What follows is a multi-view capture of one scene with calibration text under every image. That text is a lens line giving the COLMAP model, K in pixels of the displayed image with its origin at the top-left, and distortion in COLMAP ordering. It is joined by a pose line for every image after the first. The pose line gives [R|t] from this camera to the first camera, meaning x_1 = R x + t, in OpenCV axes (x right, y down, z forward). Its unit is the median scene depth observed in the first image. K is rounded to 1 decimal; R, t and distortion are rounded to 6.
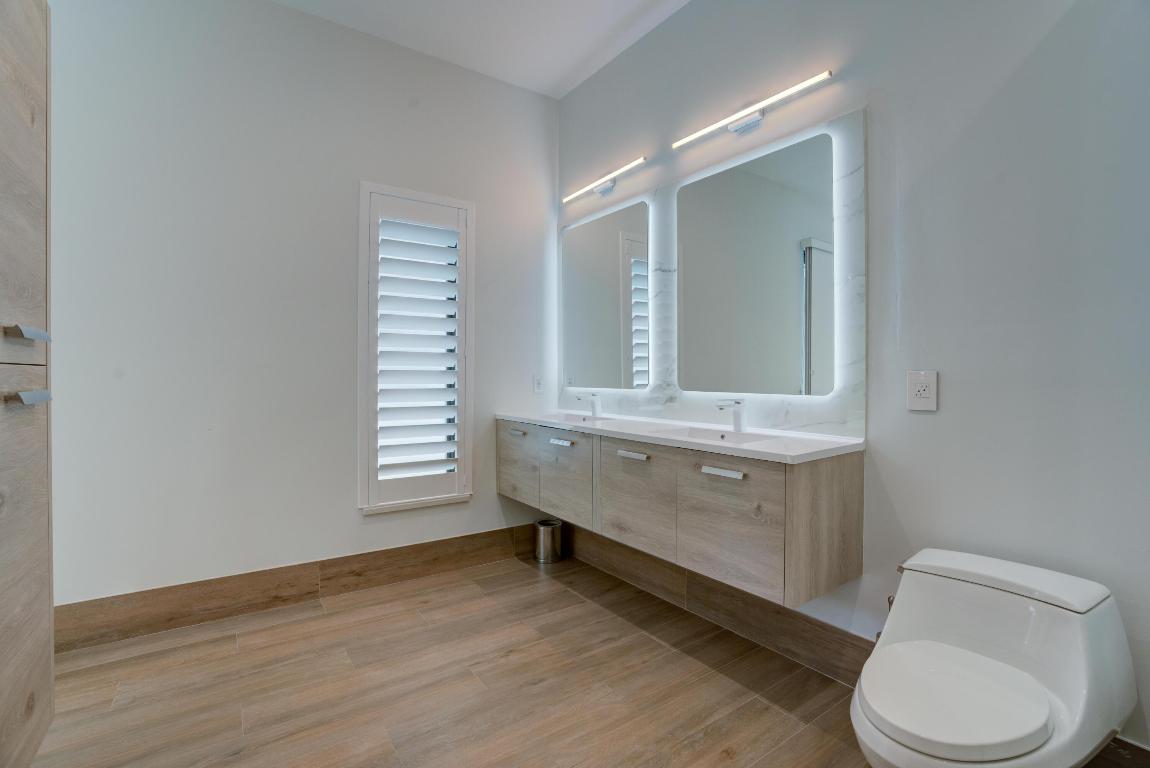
lens RADIAL K [[529.8, 0, 575.0], [0, 529.8, 384.0], [0, 0, 1]] dist [-0.074555, 0.034845]
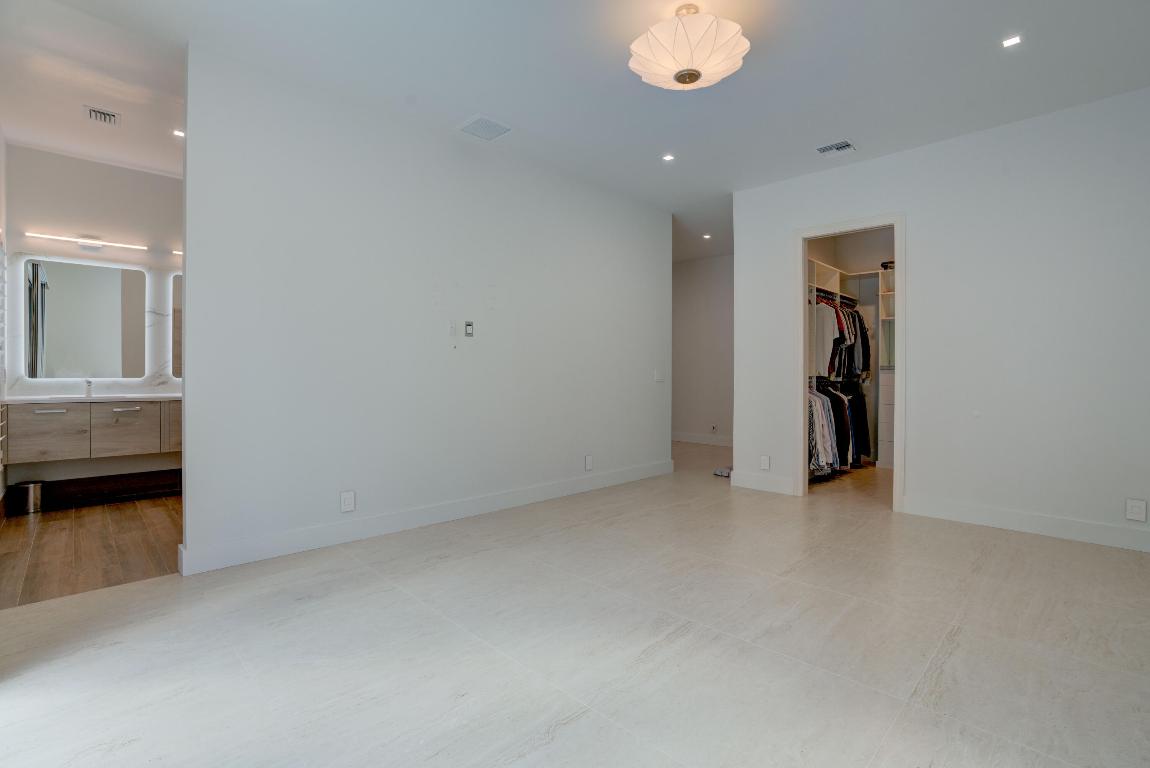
lens RADIAL K [[529.8, 0, 575.0], [0, 529.8, 384.0], [0, 0, 1]] dist [-0.074555, 0.034845]
pose [[-0.180354, -0.013219, 0.983513, -1.843709], [0.003741, 0.999893, 0.014125, 0.011511], [-0.983595, 0.006227, -0.180285, -0.115675]]
